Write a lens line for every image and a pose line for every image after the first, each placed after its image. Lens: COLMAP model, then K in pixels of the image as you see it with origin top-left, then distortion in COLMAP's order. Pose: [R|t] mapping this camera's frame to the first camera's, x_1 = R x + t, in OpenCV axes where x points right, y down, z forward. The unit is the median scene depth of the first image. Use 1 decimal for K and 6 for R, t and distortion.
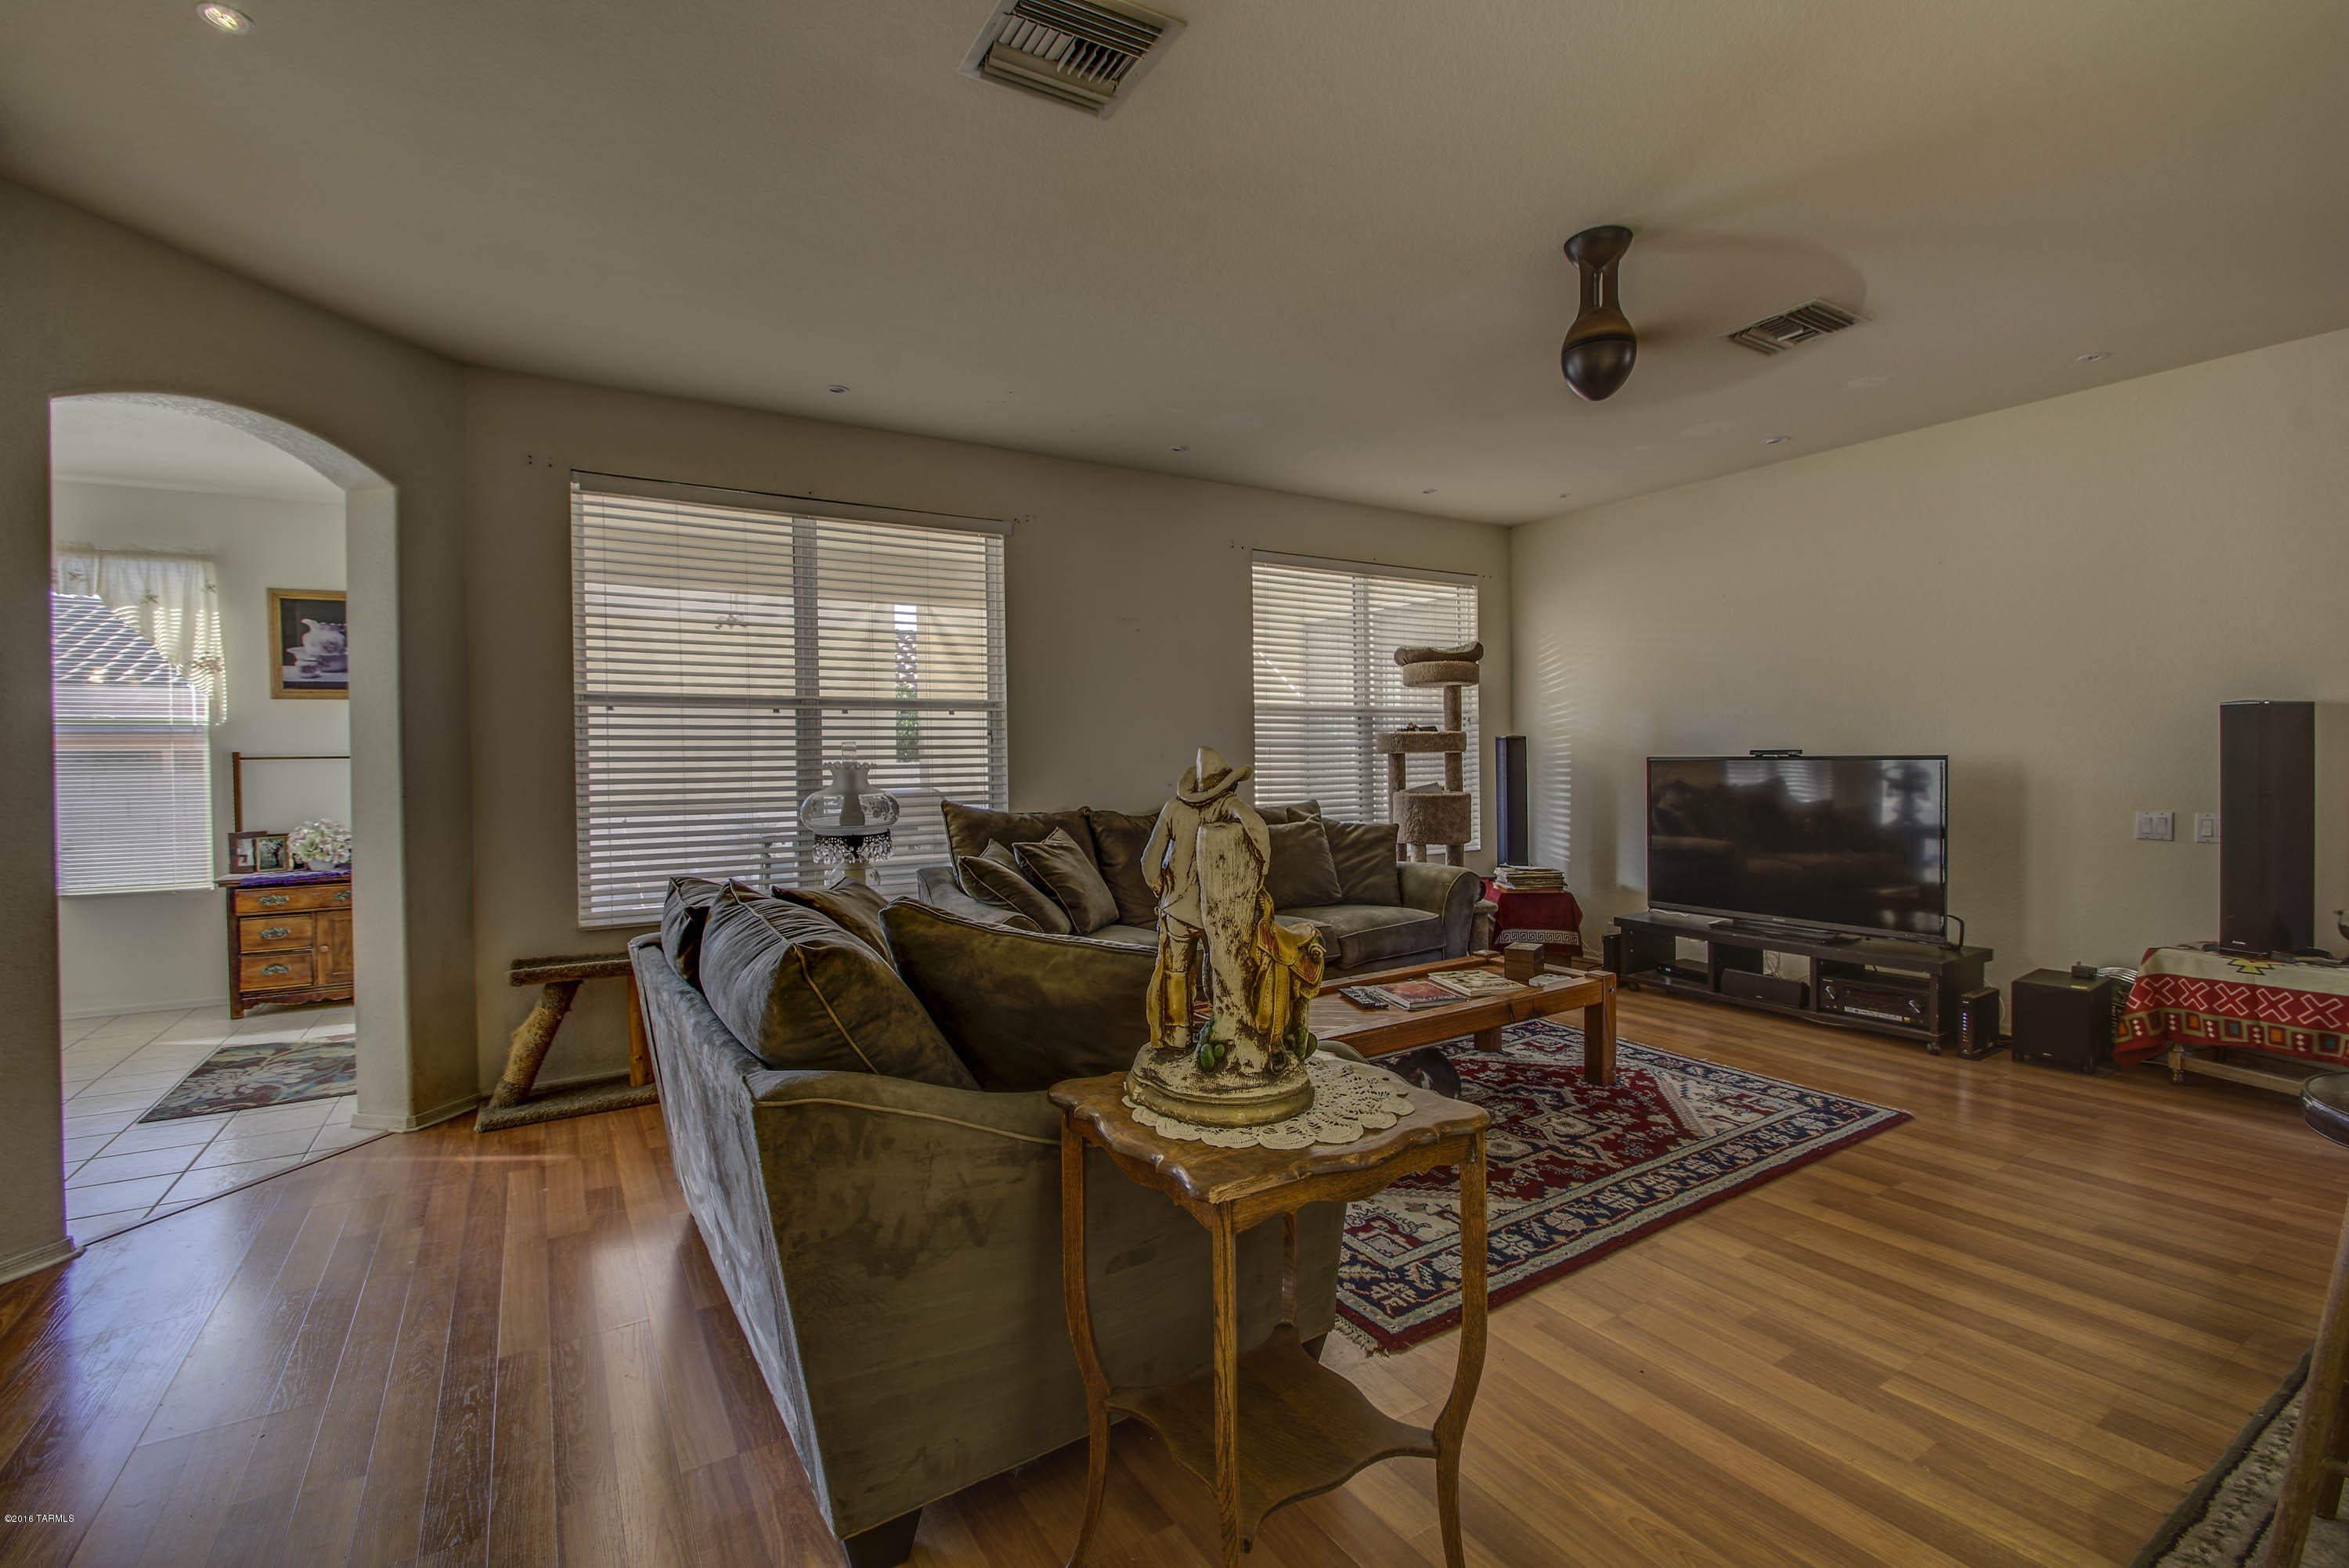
lens RADIAL K [[1028.4, 0, 1178.3], [0, 1028.4, 775.0], [0, 0, 1]] dist [0.003872, -0.011954]
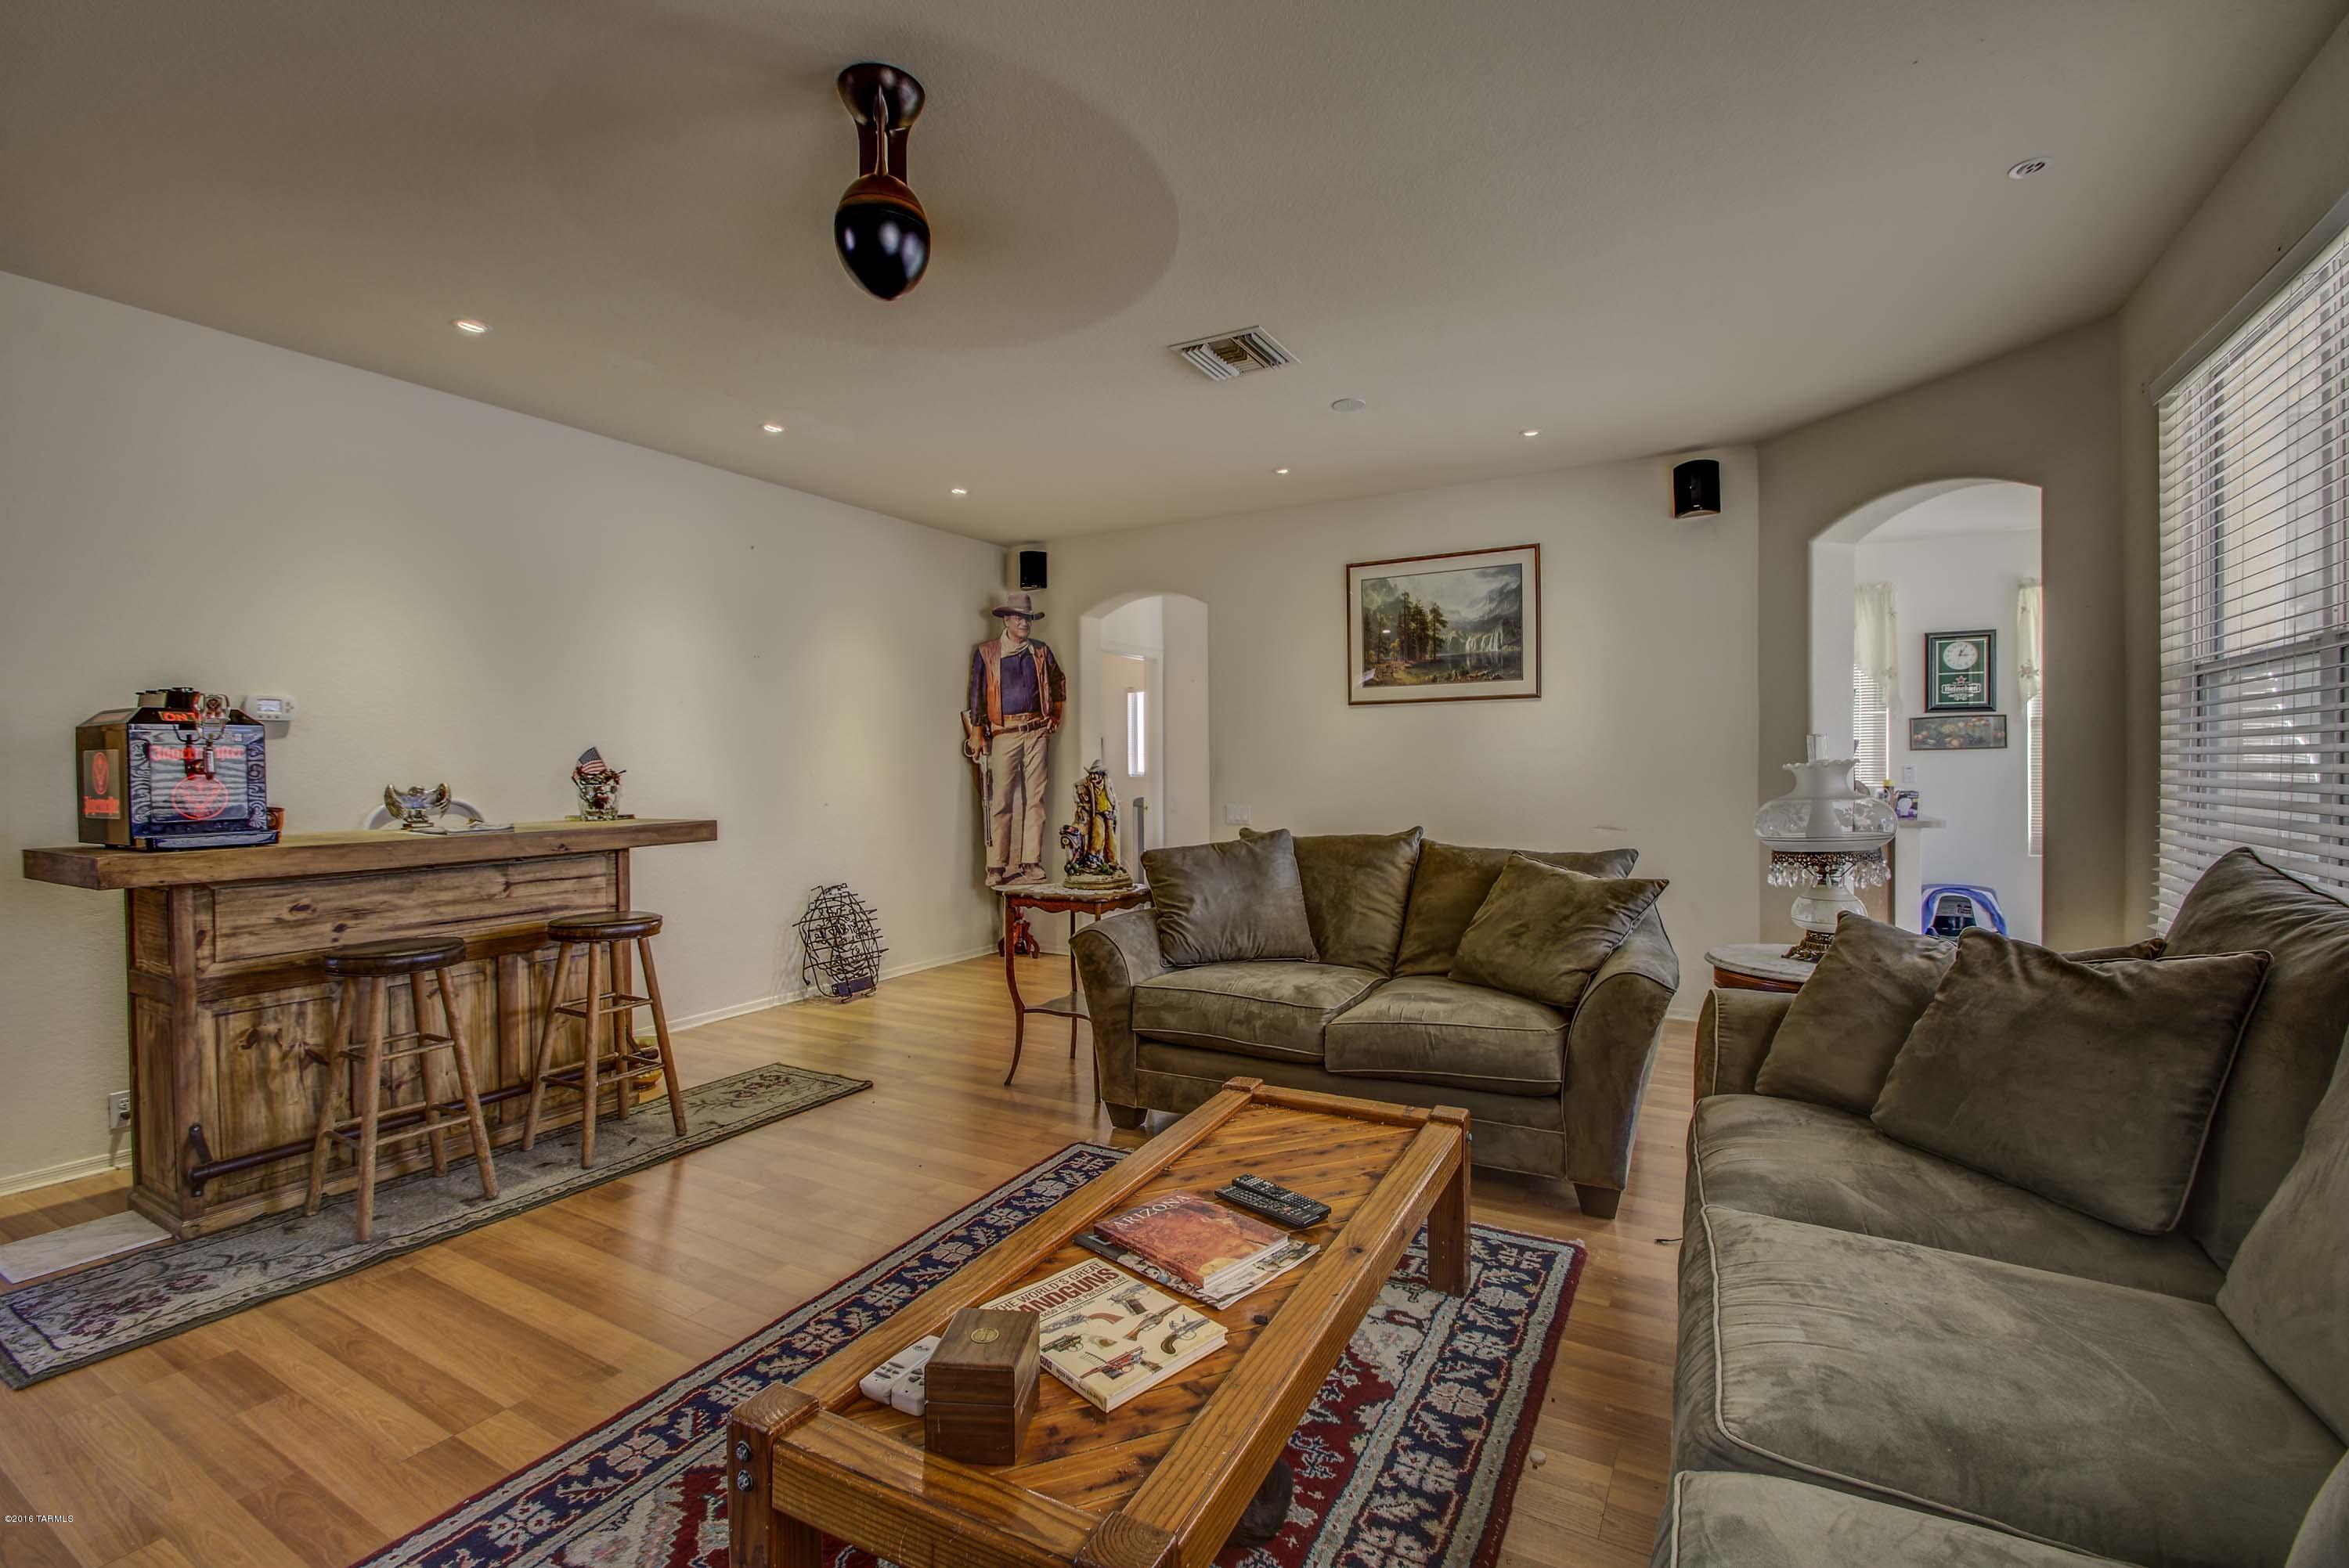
lens RADIAL K [[1028.4, 0, 1182.9], [0, 1028.4, 771.4], [0, 0, 1]] dist [0.003872, -0.011954]
pose [[-0.875845, 0.020341, -0.482164, 0.476051], [0.006264, 0.999506, 0.030787, -0.031513], [0.482552, 0.023944, -0.875540, 1.435702]]
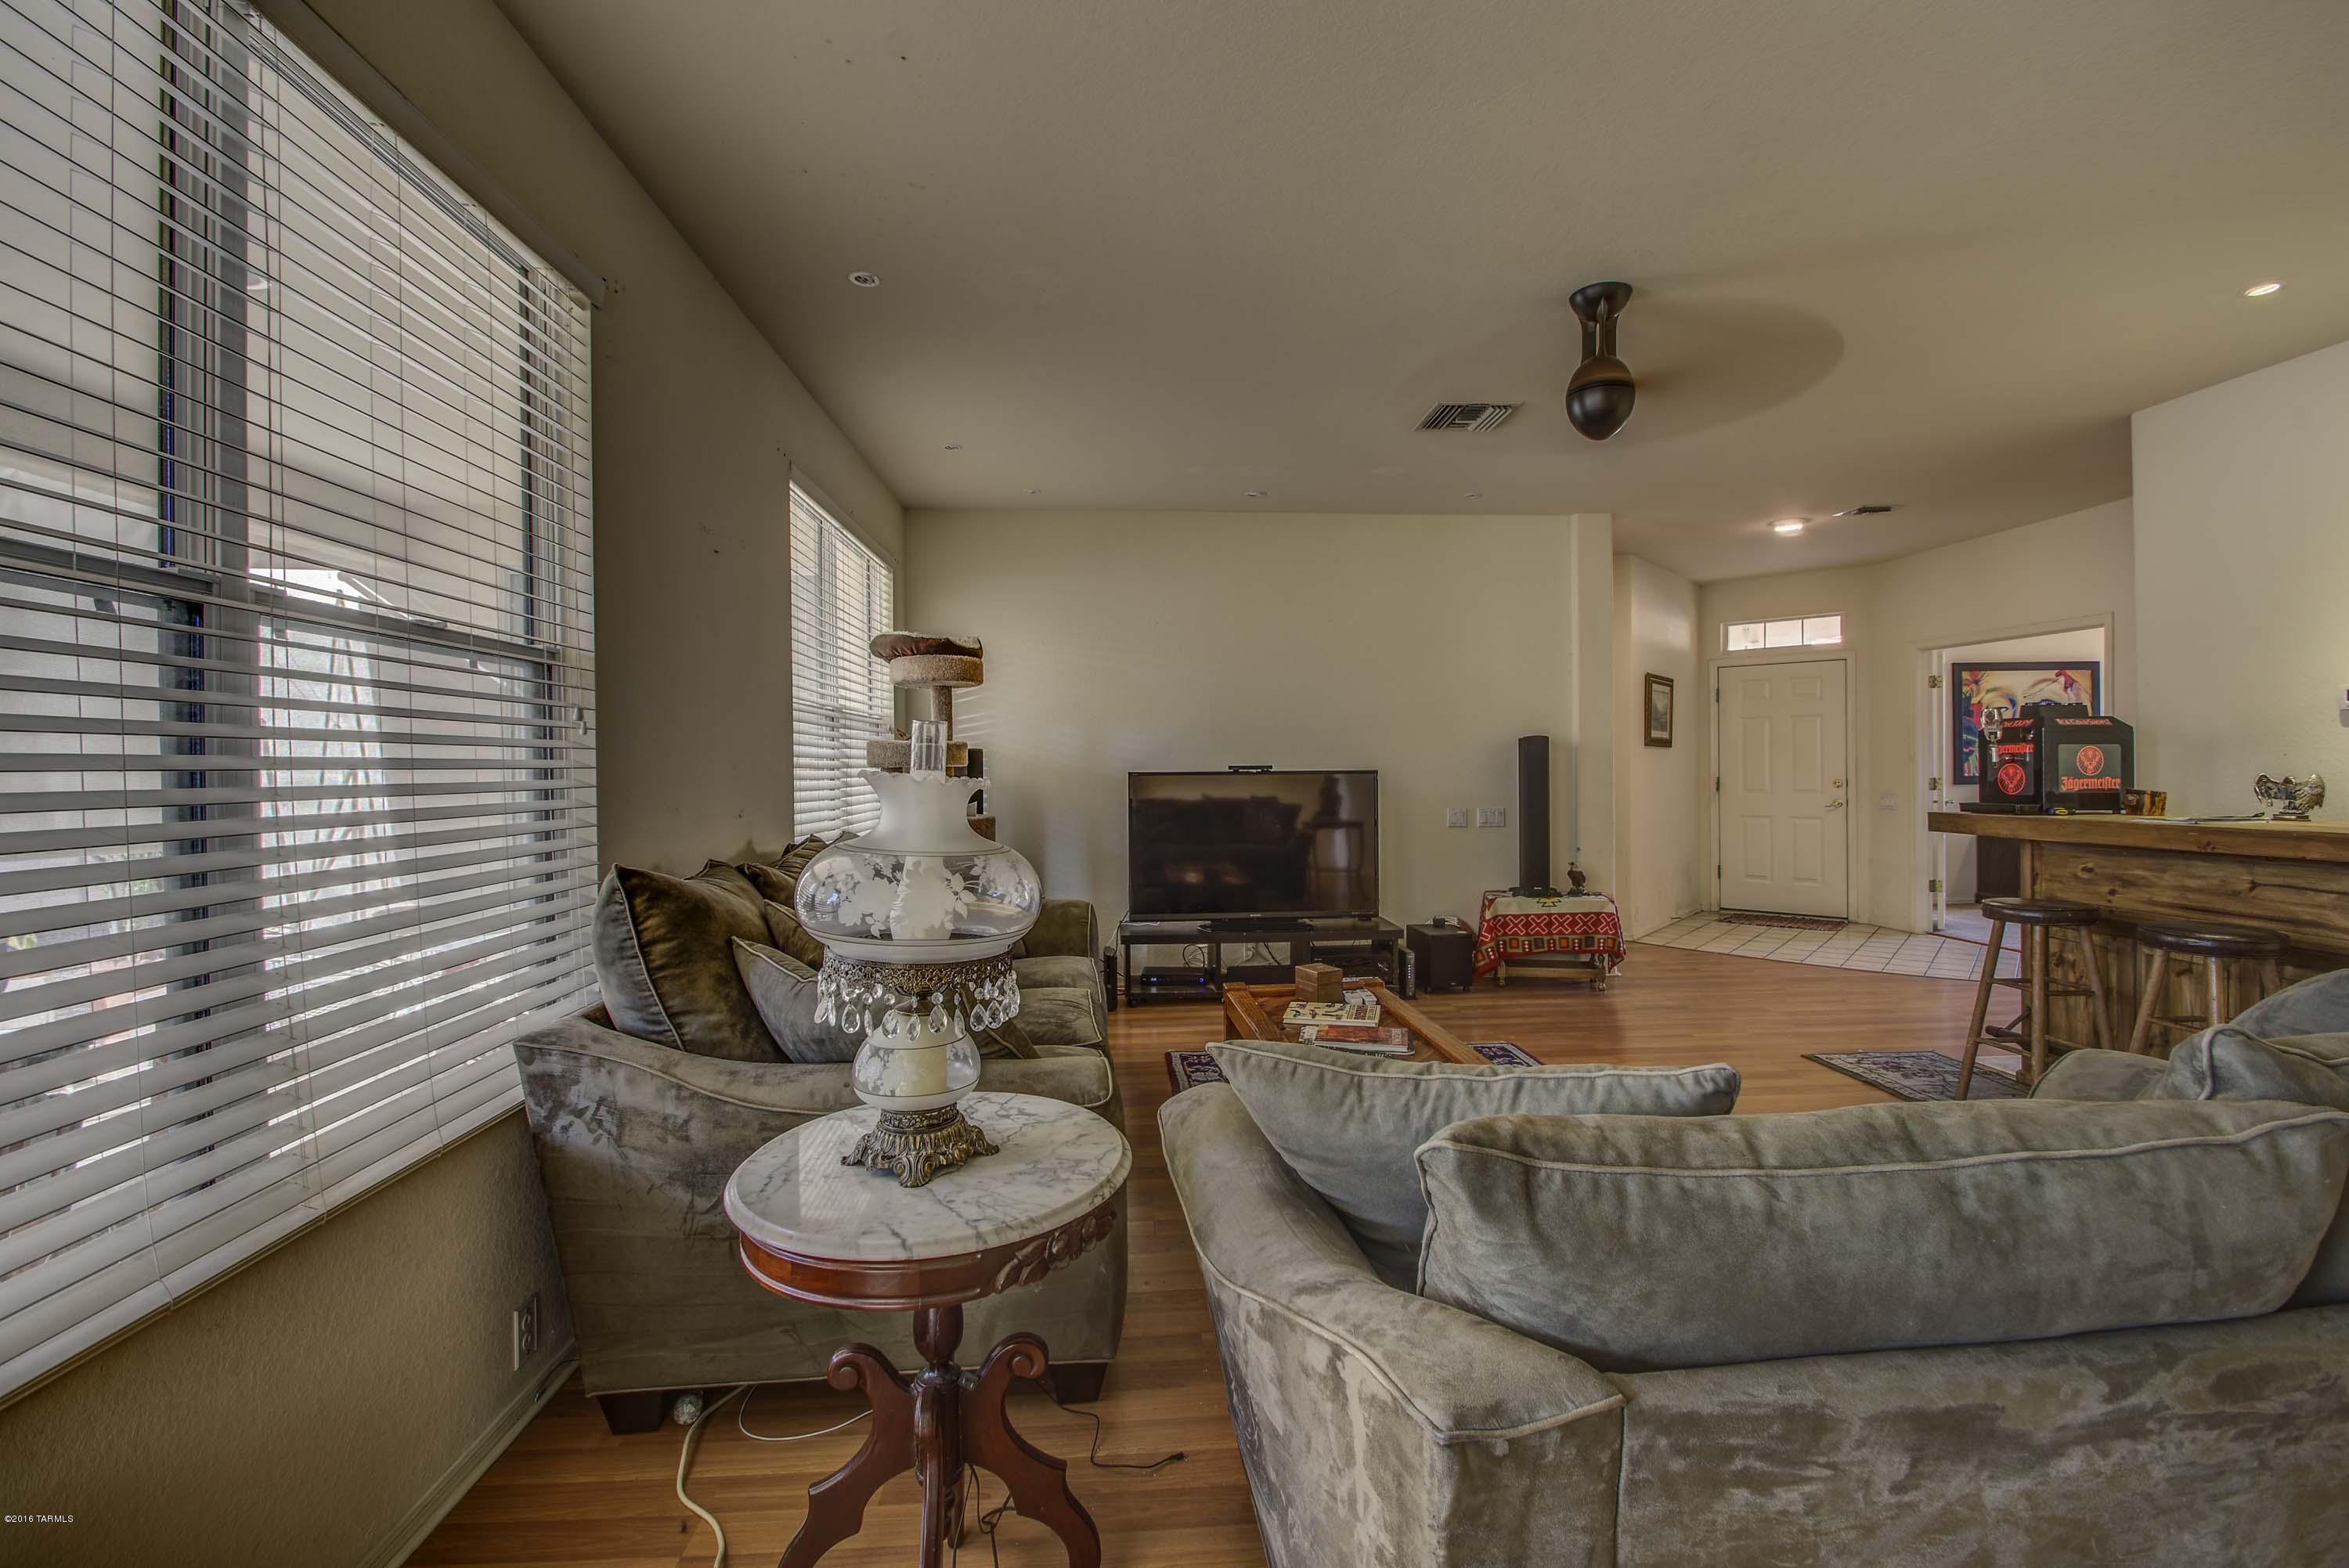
lens RADIAL K [[1028.4, 0, 1170.4], [0, 1028.4, 767.9], [0, 0, 1]] dist [0.003872, -0.011954]
pose [[0.474075, 0.007779, 0.880450, -0.619138], [0.018300, 0.999658, -0.018686, -0.002281], [-0.880294, 0.024971, 0.473771, 0.722806]]
